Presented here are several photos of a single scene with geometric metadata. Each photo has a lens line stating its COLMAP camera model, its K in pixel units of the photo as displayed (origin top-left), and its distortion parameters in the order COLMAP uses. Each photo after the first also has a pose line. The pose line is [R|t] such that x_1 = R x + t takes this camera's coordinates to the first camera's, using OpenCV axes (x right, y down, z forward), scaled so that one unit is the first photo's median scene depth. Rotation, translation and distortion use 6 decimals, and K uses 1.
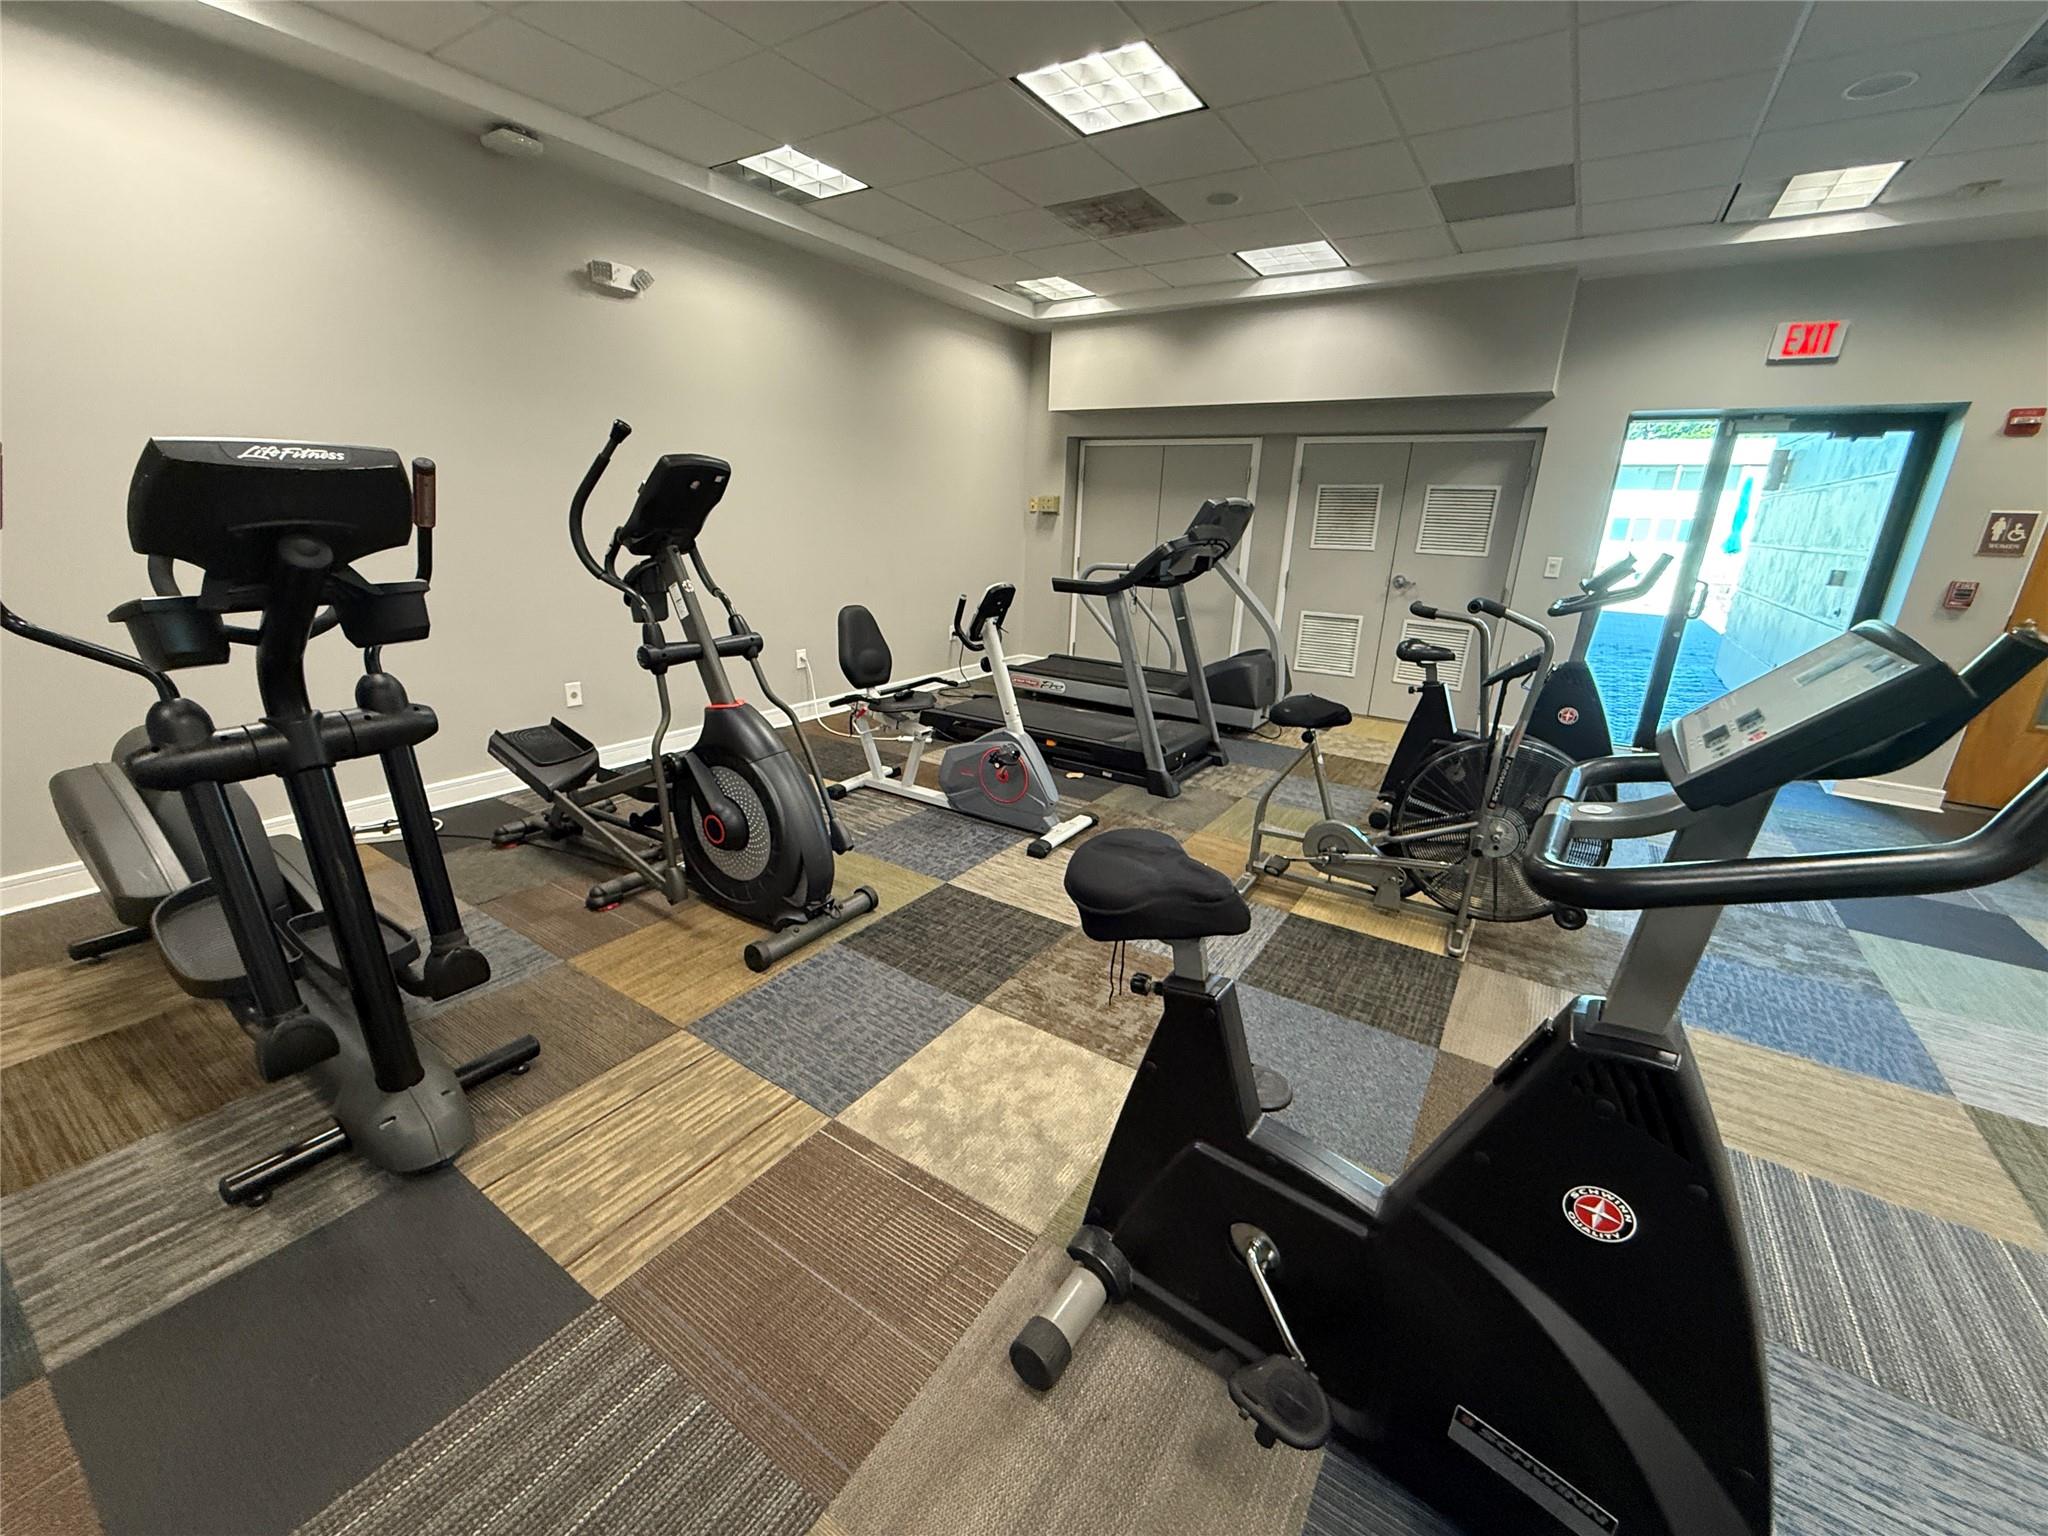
lens RADIAL K [[822.1, 0, 1015.6], [0, 822.1, 769.4], [0, 0, 1]] dist [0.005432, -0.001269]
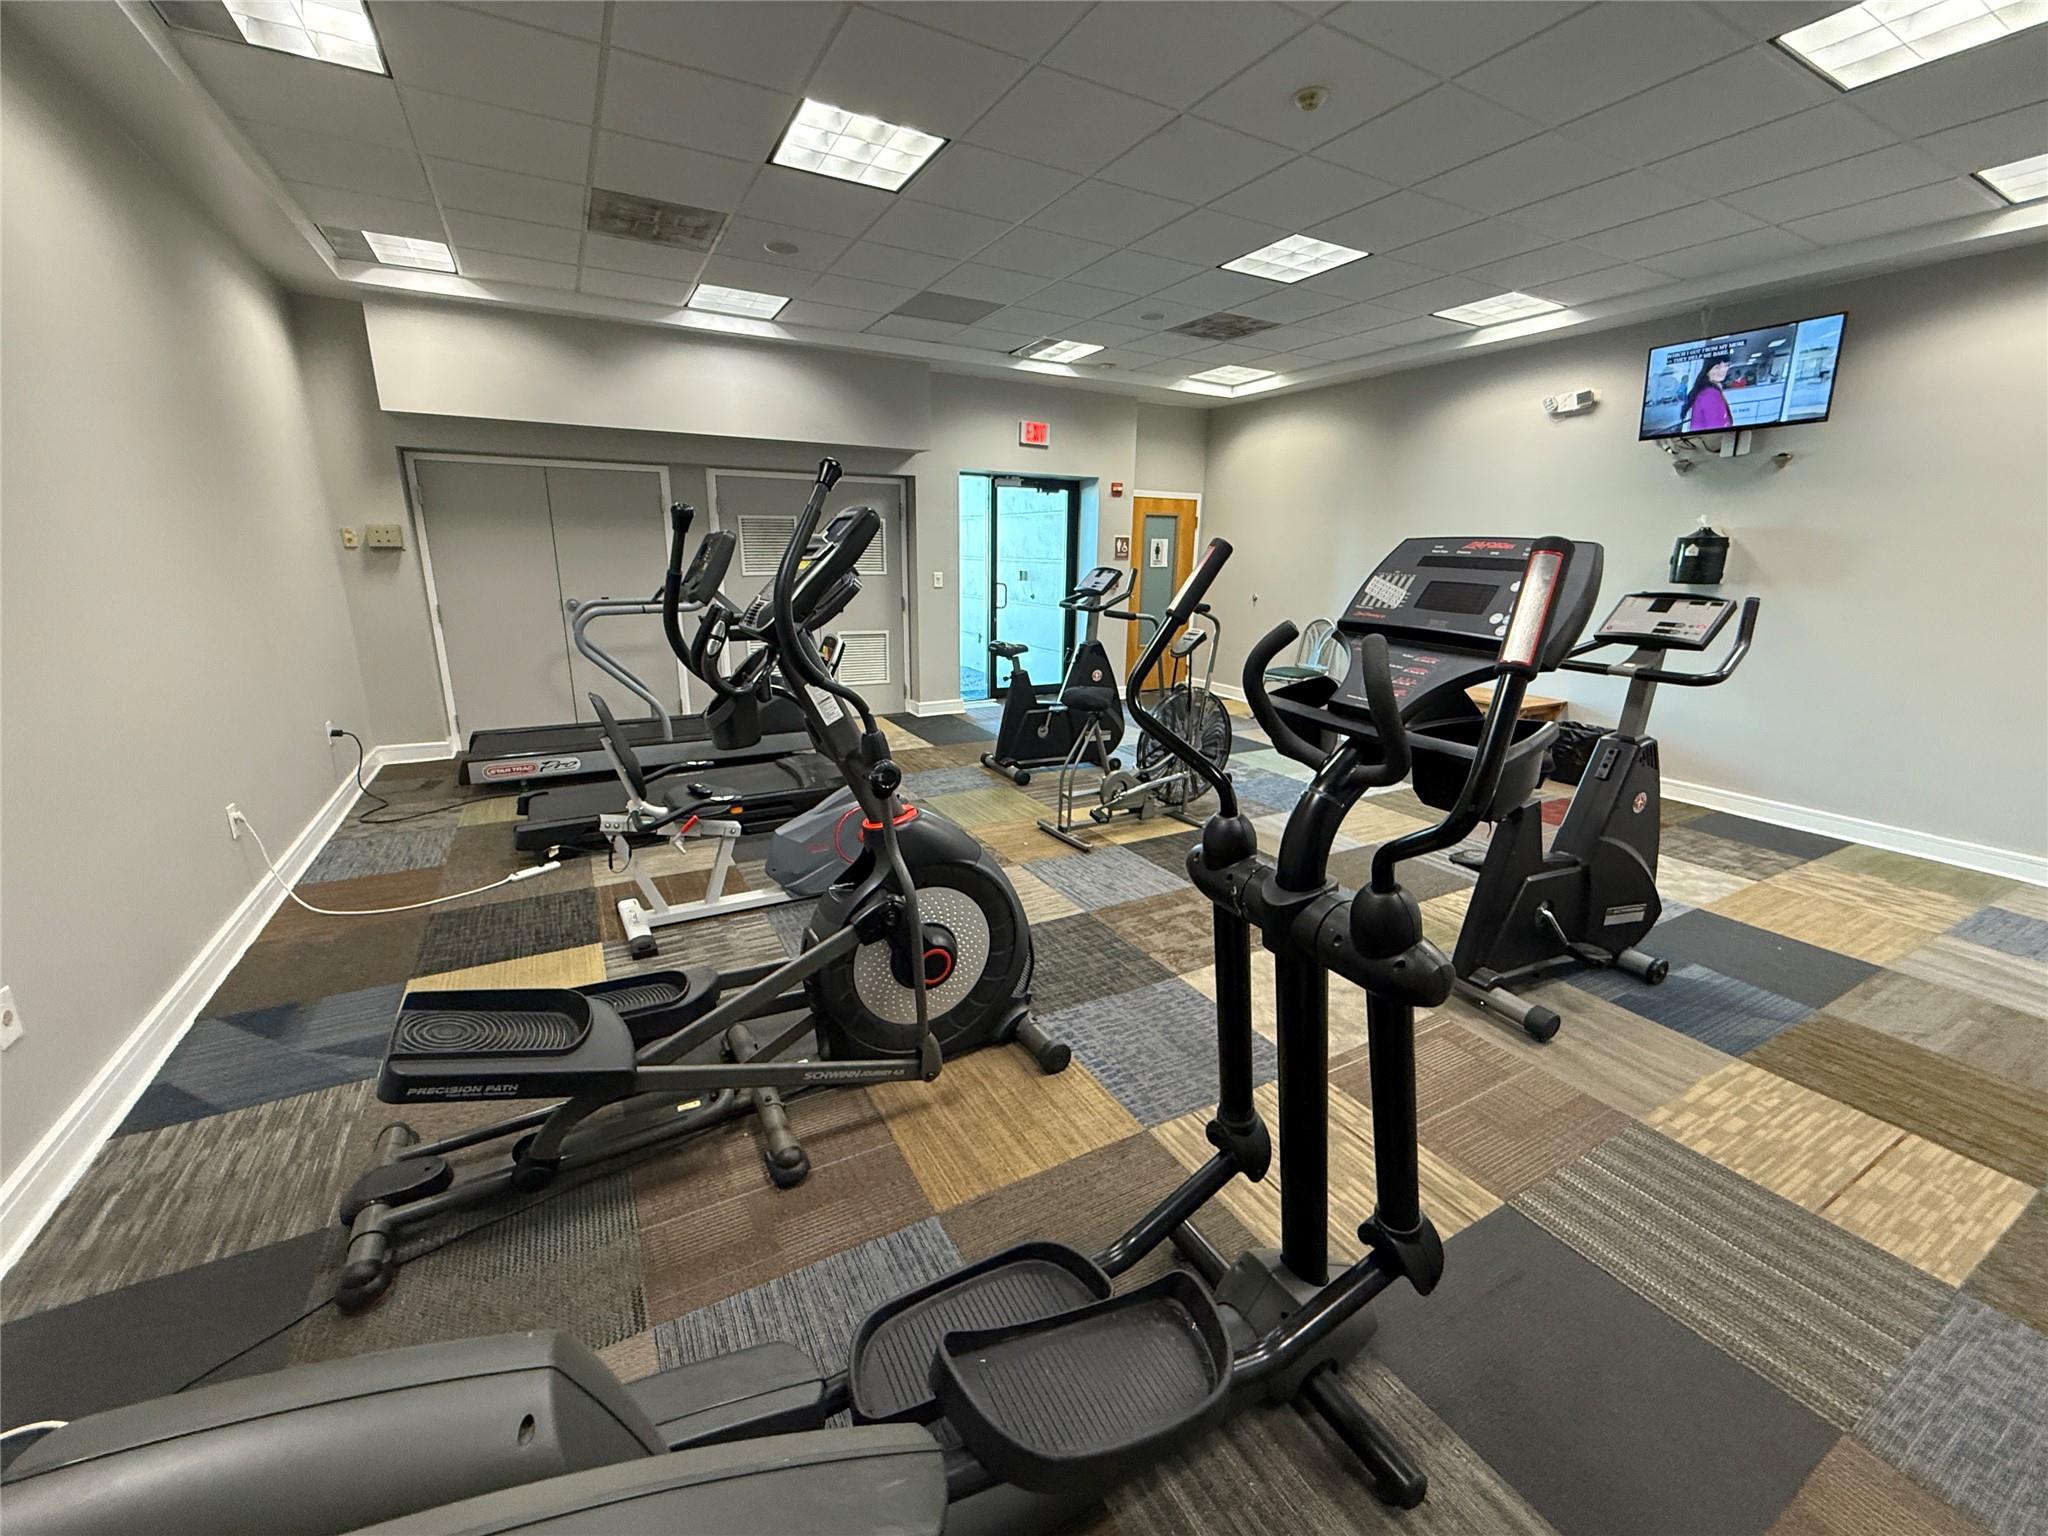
lens RADIAL K [[822.1, 0, 1022.8], [0, 822.1, 768.5], [0, 0, 1]] dist [0.005432, -0.001269]
pose [[0.459966, -0.257163, 0.849882, -0.594802], [0.270624, 0.952206, 0.141660, -0.124607], [-0.845692, 0.164839, 0.507576, 0.300201]]
